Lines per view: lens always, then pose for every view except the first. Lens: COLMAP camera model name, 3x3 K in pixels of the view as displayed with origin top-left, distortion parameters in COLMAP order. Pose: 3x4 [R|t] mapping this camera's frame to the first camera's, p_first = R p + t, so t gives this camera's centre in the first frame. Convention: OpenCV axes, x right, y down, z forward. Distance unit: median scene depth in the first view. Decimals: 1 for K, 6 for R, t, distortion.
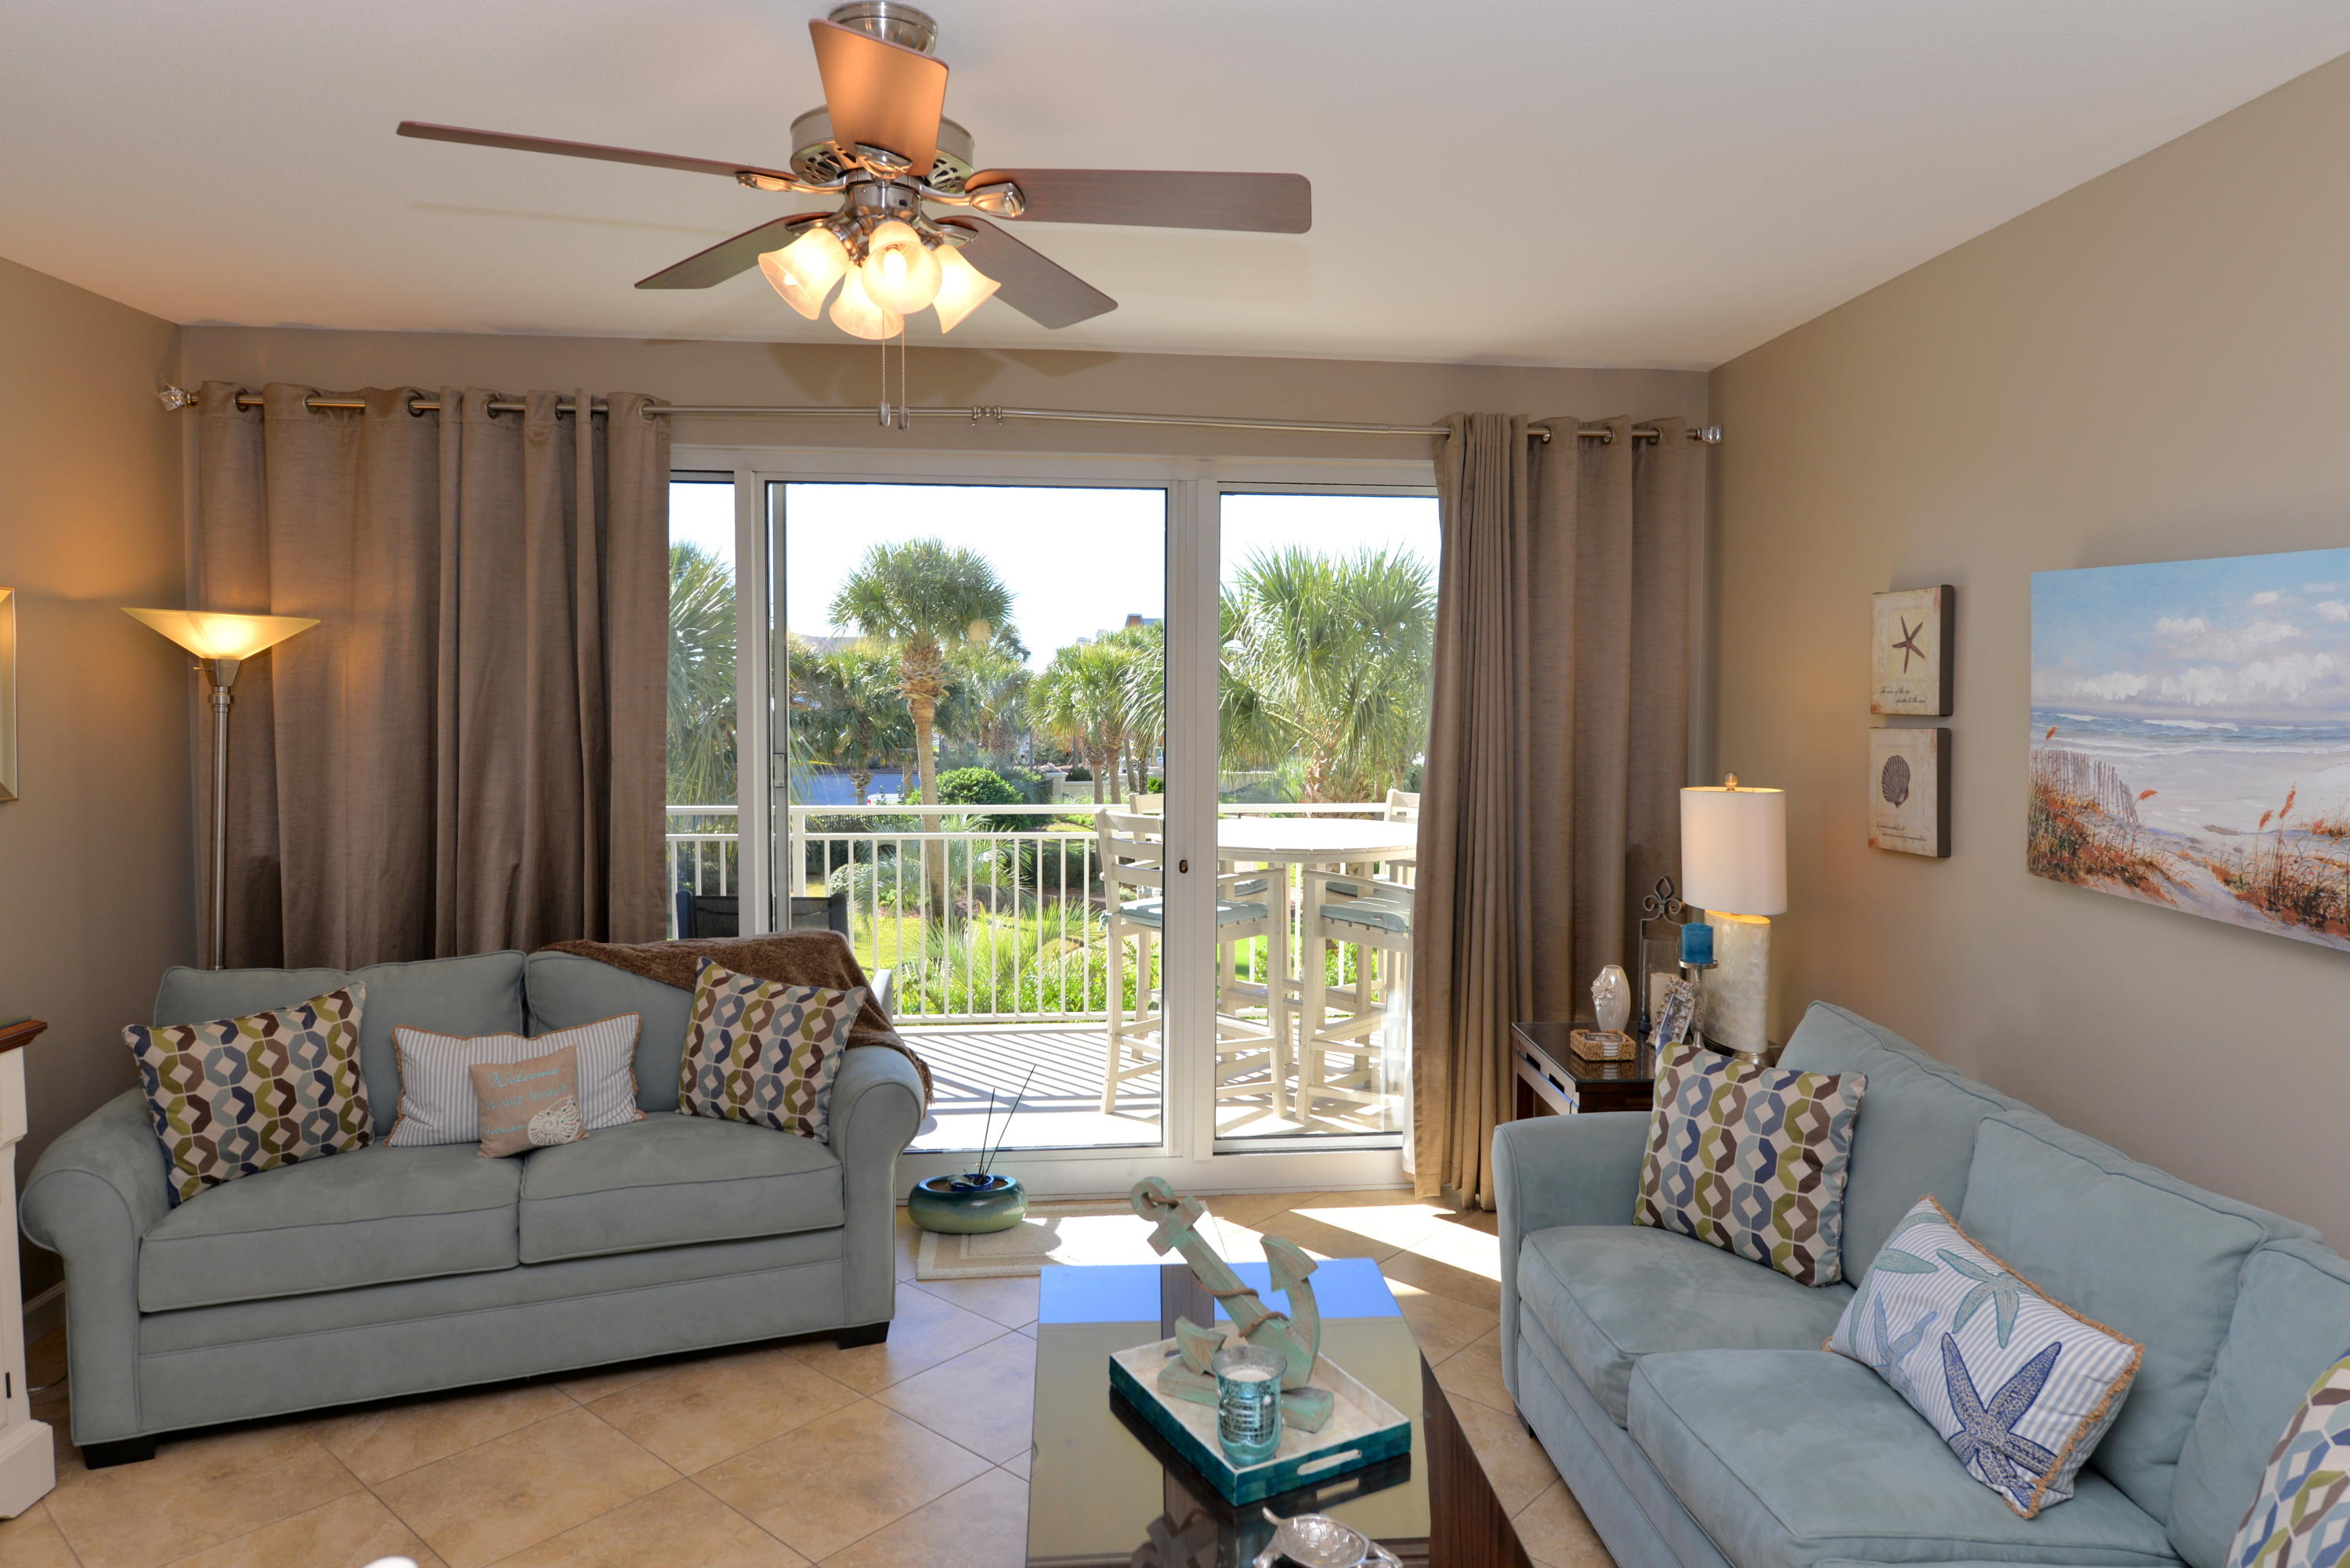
lens RADIAL K [[1420.9, 0, 1175.4], [0, 1420.9, 790.6], [0, 0, 1]] dist [-0.006020, 0.003635]
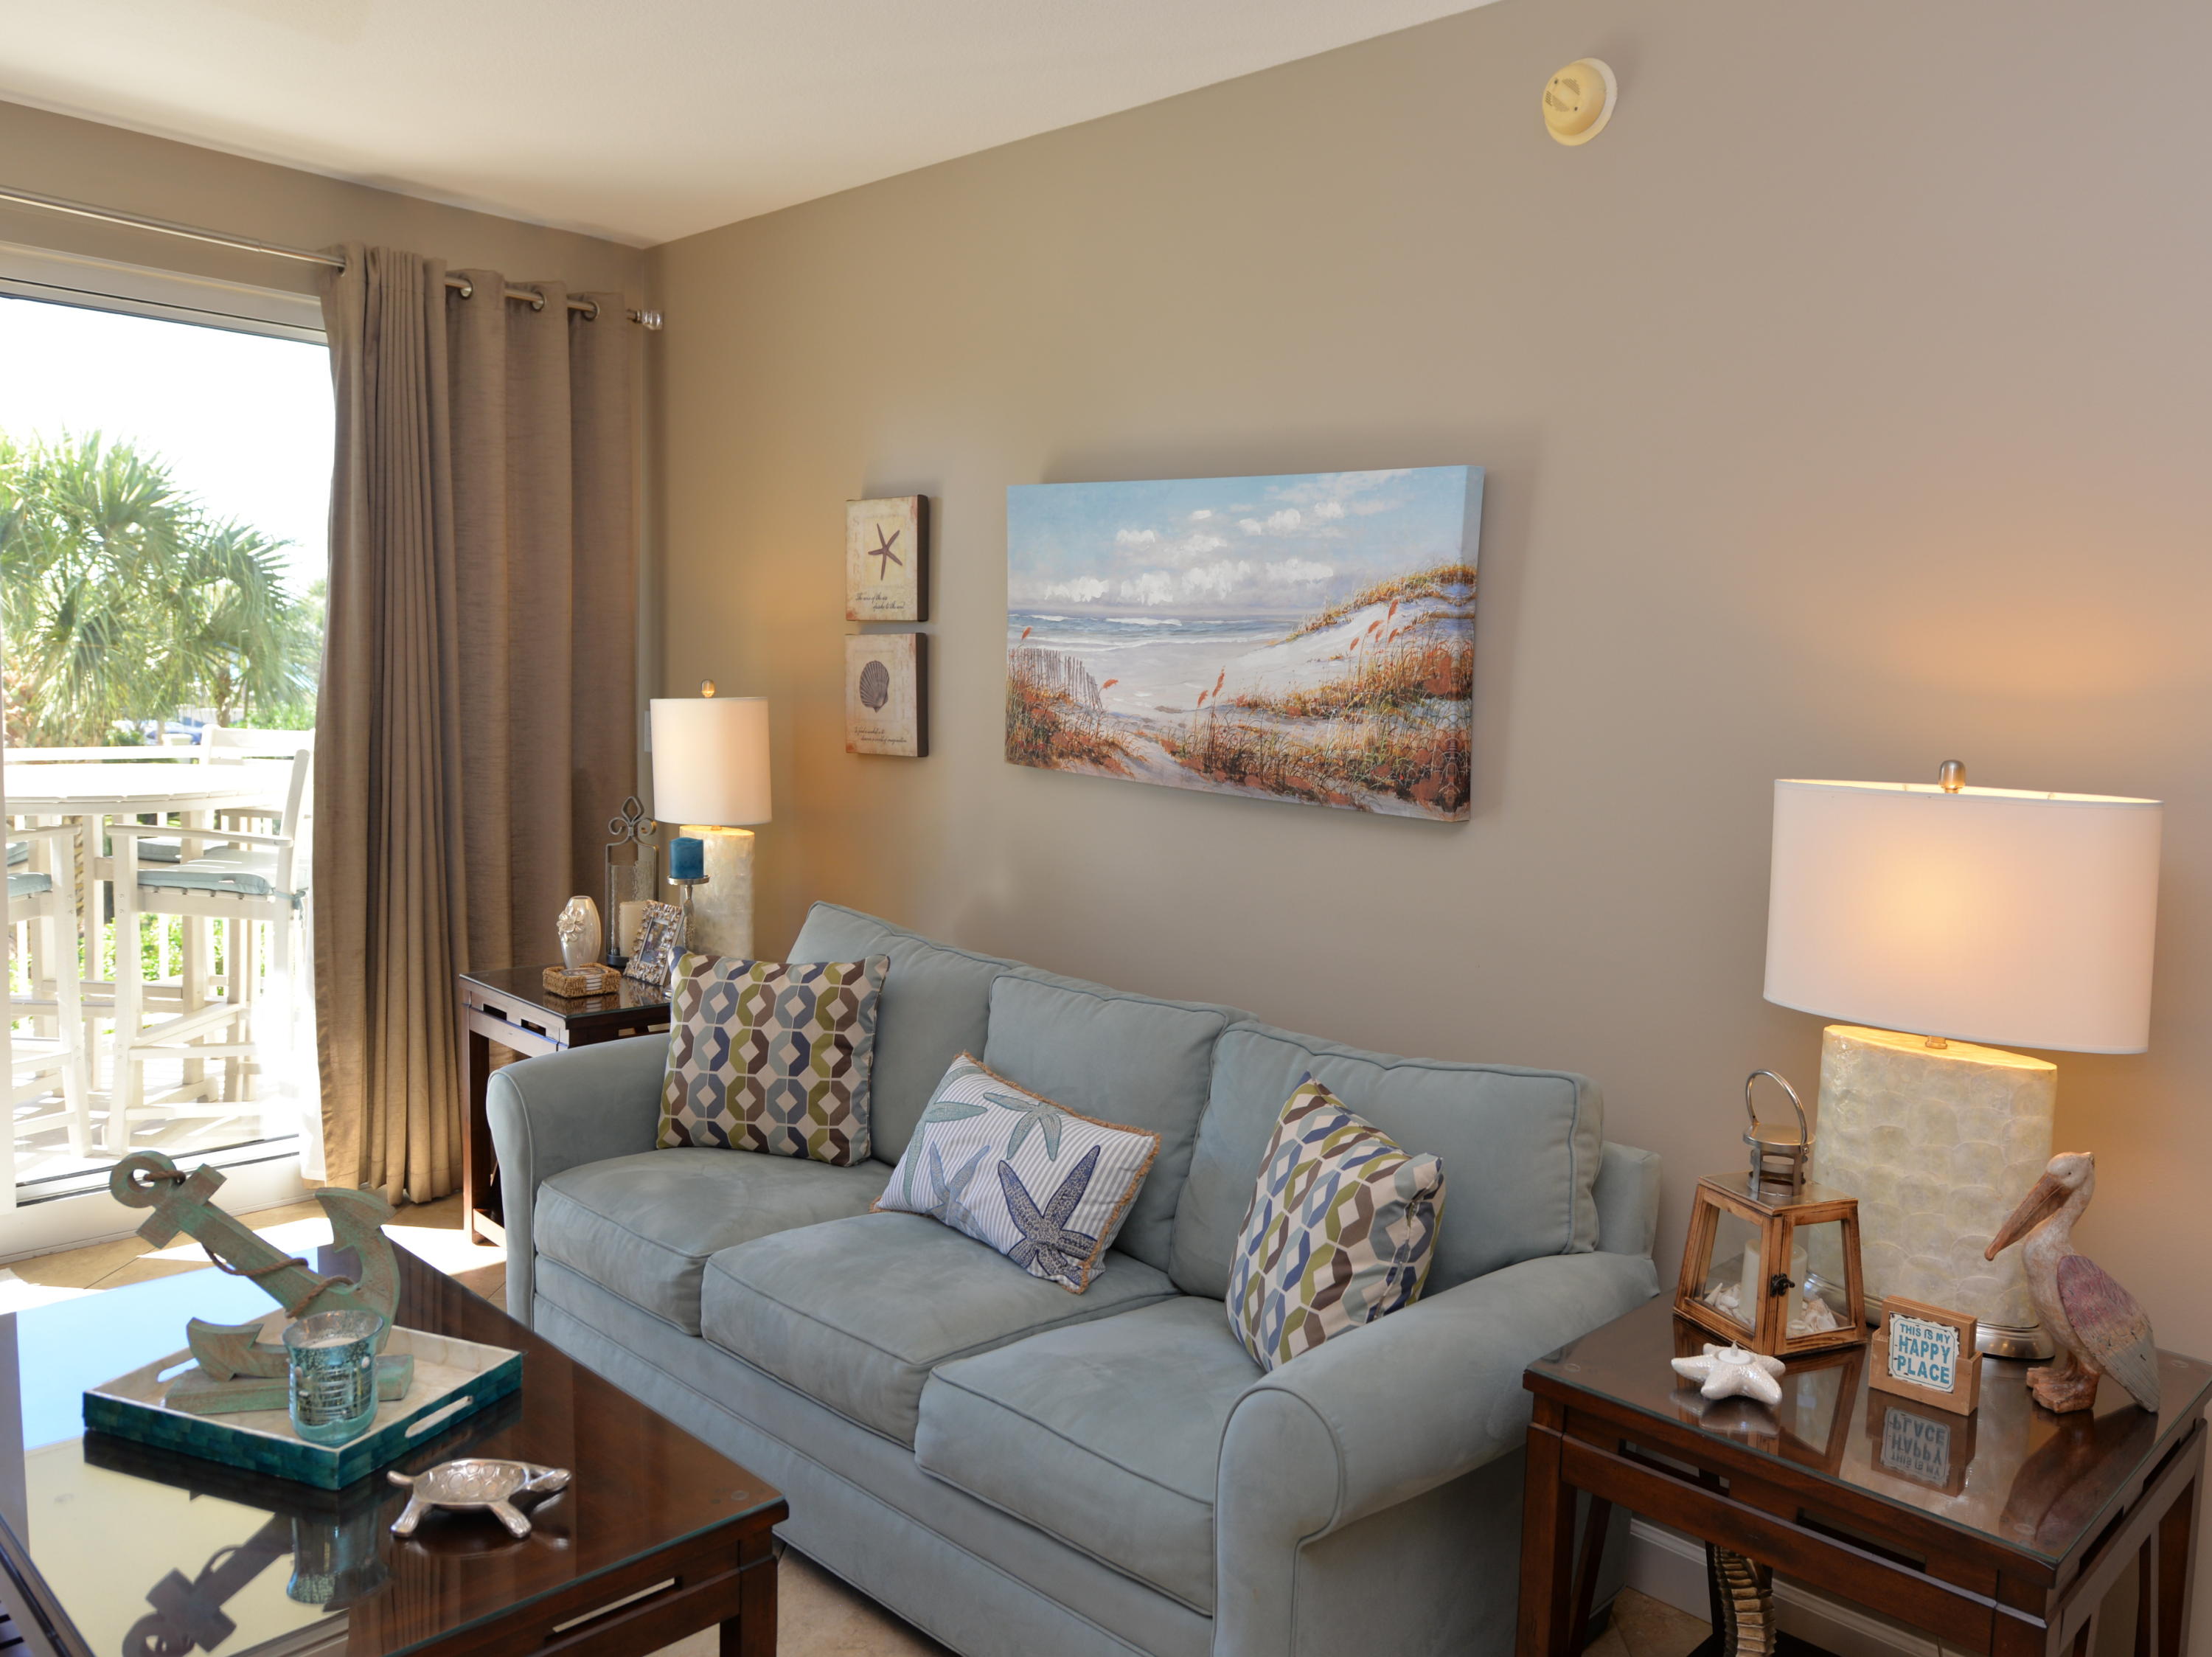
lens RADIAL K [[1663.8, 0, 1113.0], [0, 1663.8, 829.3], [0, 0, 1]] dist [-0.003093, 0.000601]
pose [[0.757470, -0.036342, 0.651858, -0.177679], [0.009760, 0.998968, 0.044353, 0.054280], [-0.652797, -0.027234, 0.757043, -0.027854]]
